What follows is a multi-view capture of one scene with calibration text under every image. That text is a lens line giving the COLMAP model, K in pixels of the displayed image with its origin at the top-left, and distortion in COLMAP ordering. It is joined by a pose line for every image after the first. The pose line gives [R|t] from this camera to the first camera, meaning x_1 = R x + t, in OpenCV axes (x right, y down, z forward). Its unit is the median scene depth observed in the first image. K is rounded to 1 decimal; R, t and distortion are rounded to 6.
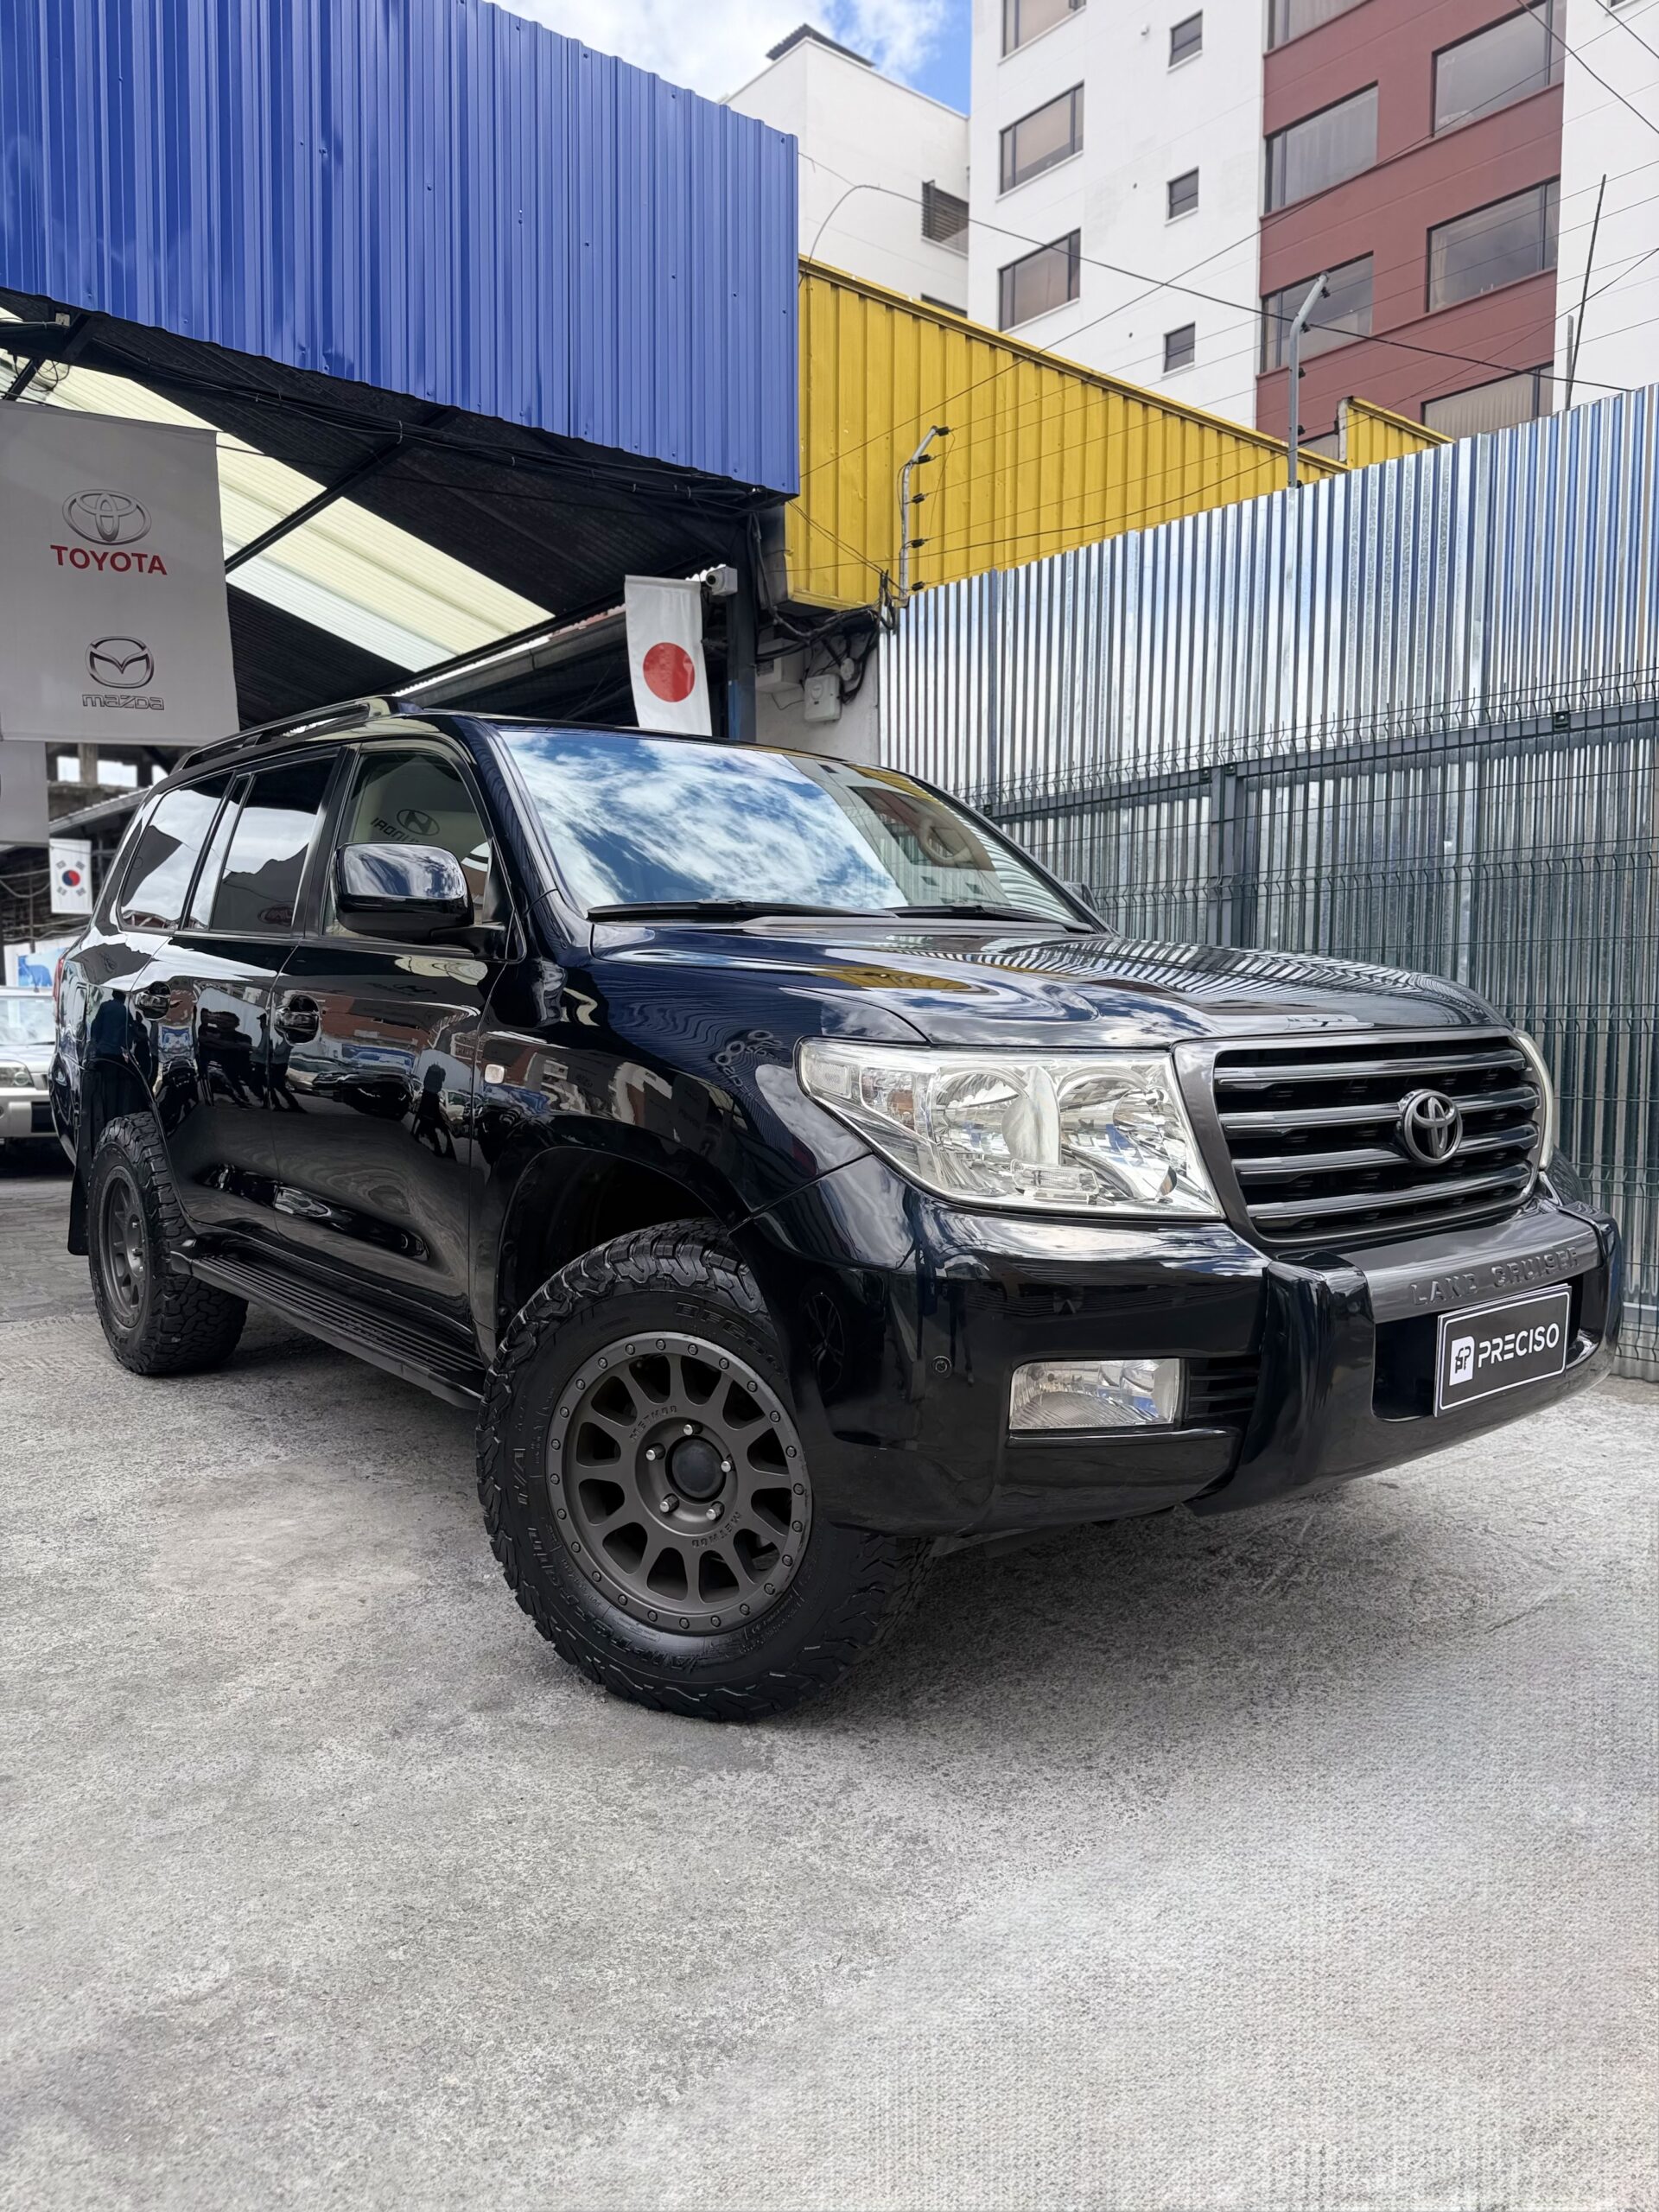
lens RADIAL K [[1553.1, 0, 818.0], [0, 1553.1, 1111.6], [0, 0, 1]] dist [0.059272, -0.092553]
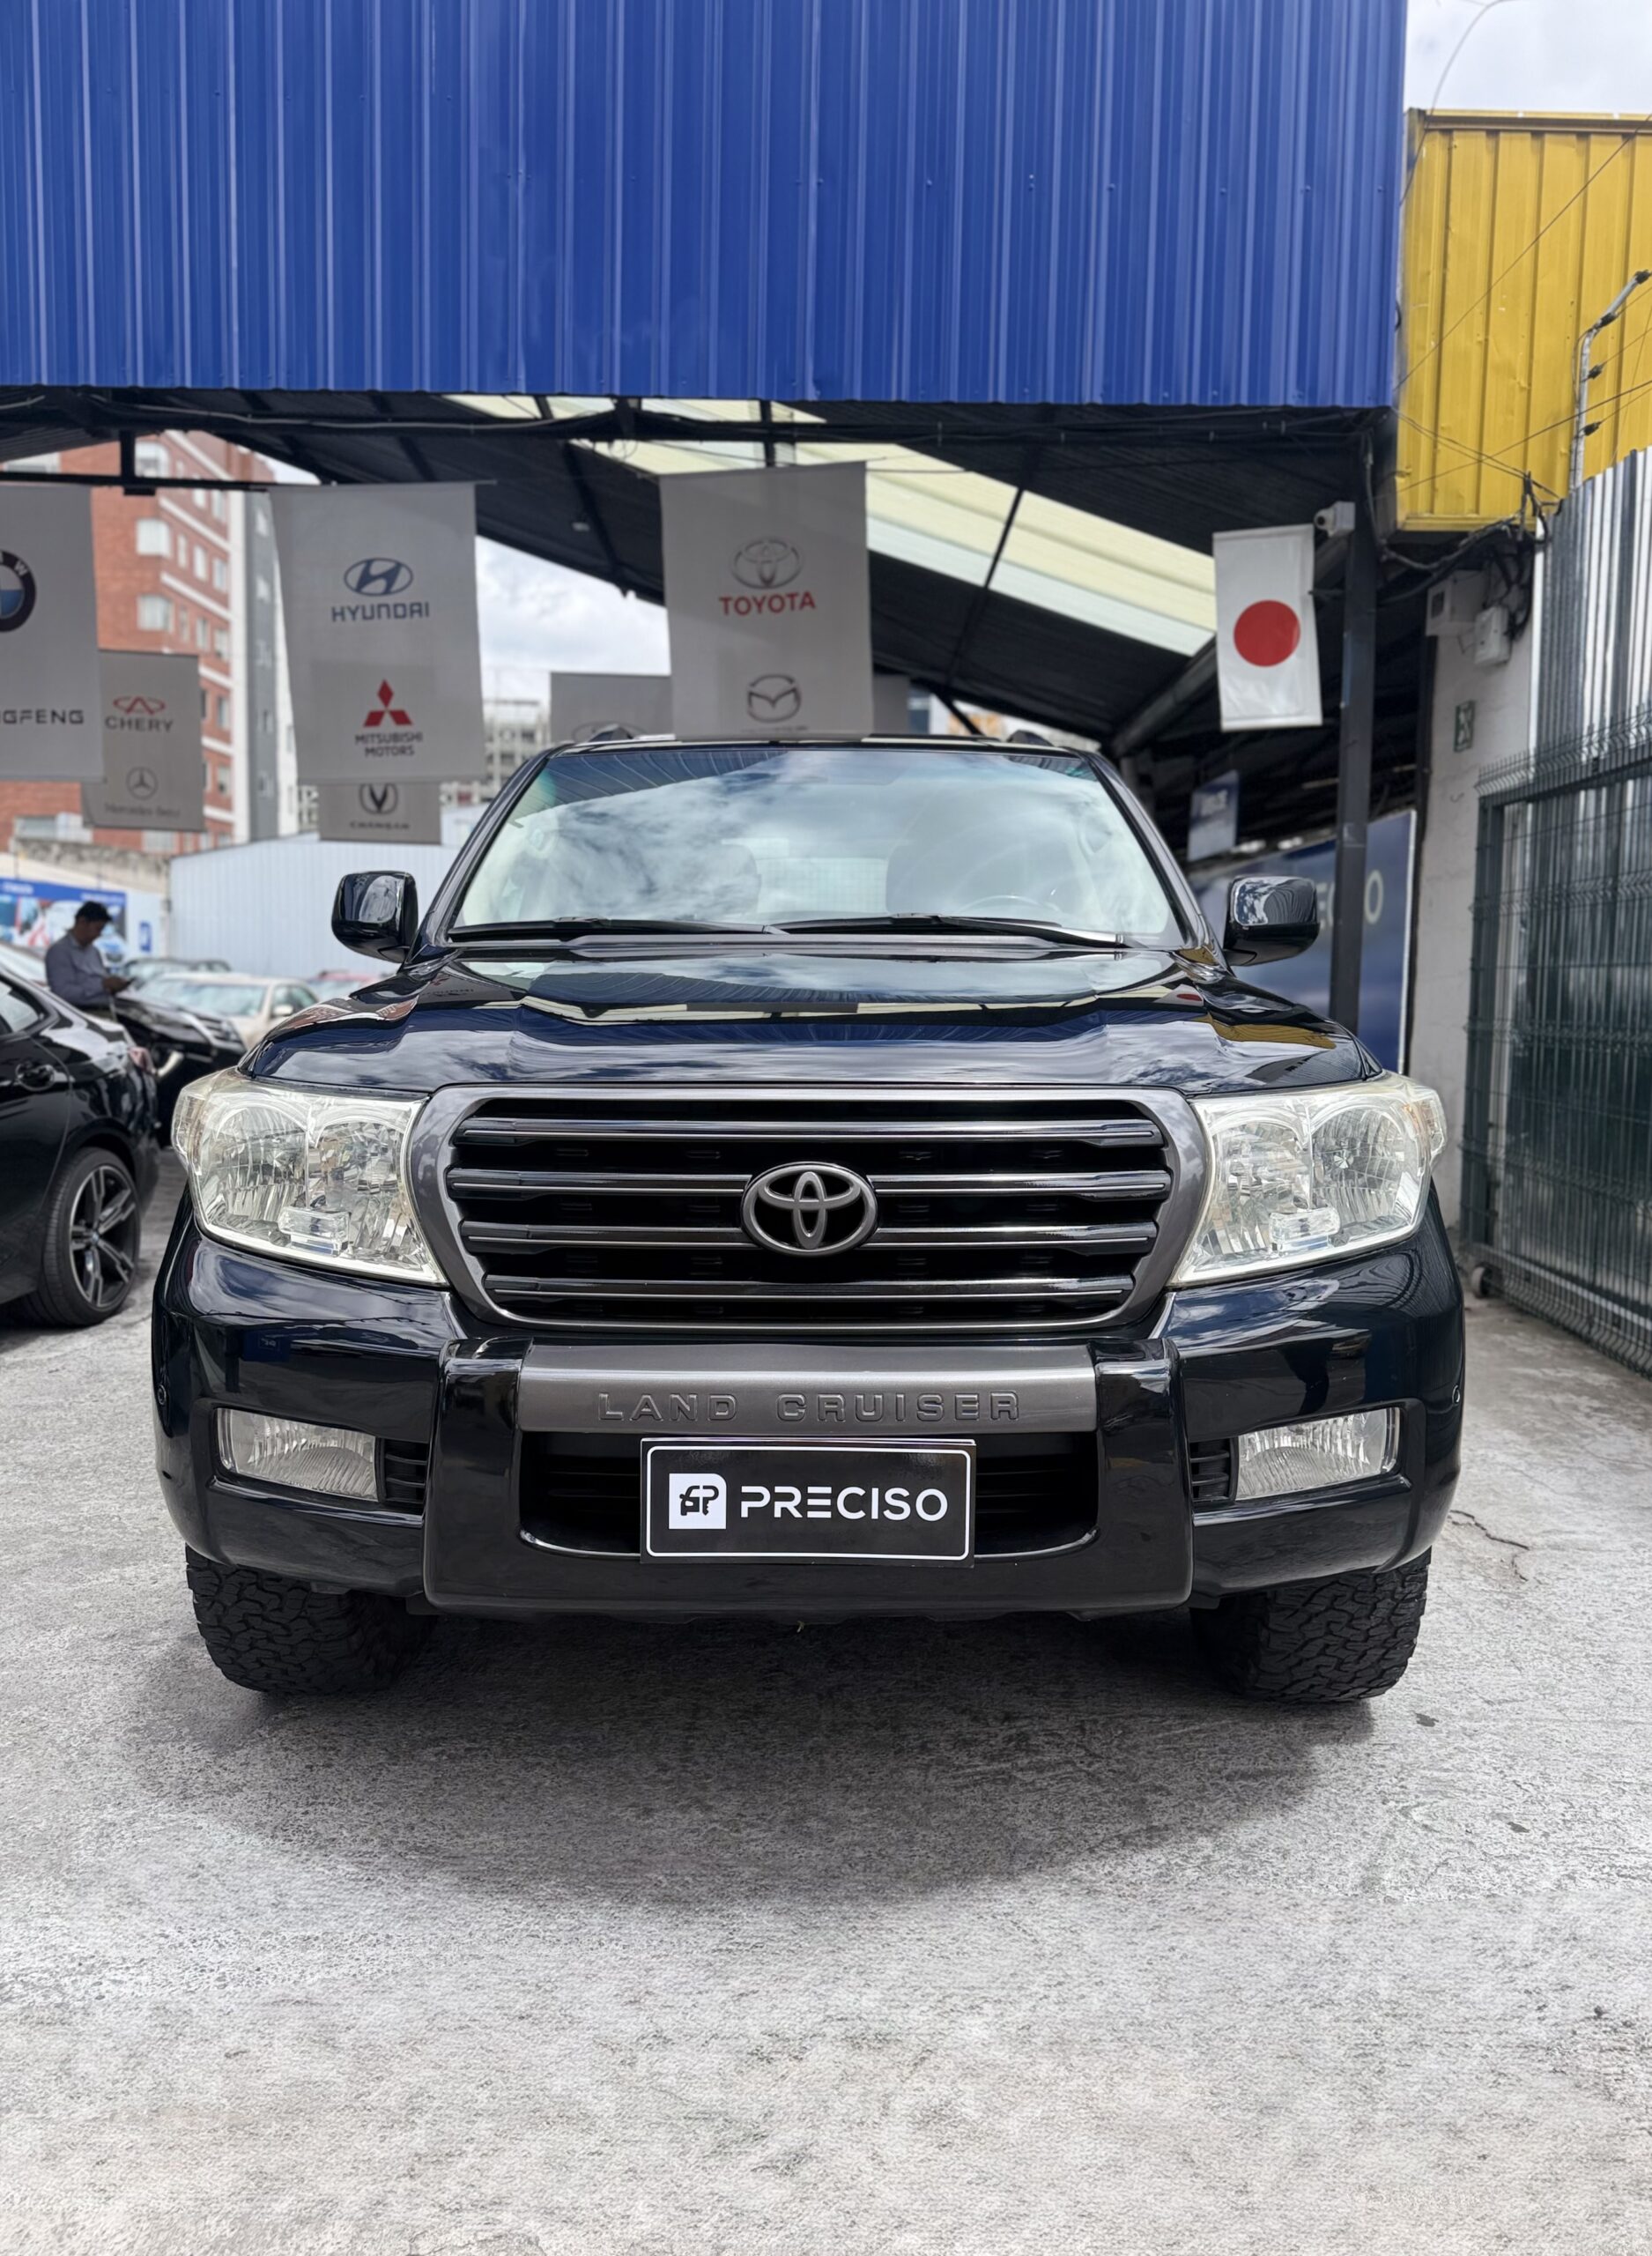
lens RADIAL K [[1639.5, 0, 826.1], [0, 1639.5, 1100.8], [0, 0, 1]] dist [0.013376, 0.000509]
pose [[0.771592, 0.051044, -0.634066, 0.745337], [-0.053164, 0.998463, 0.015684, -0.045585], [0.633892, 0.021608, 0.773120, 0.302392]]
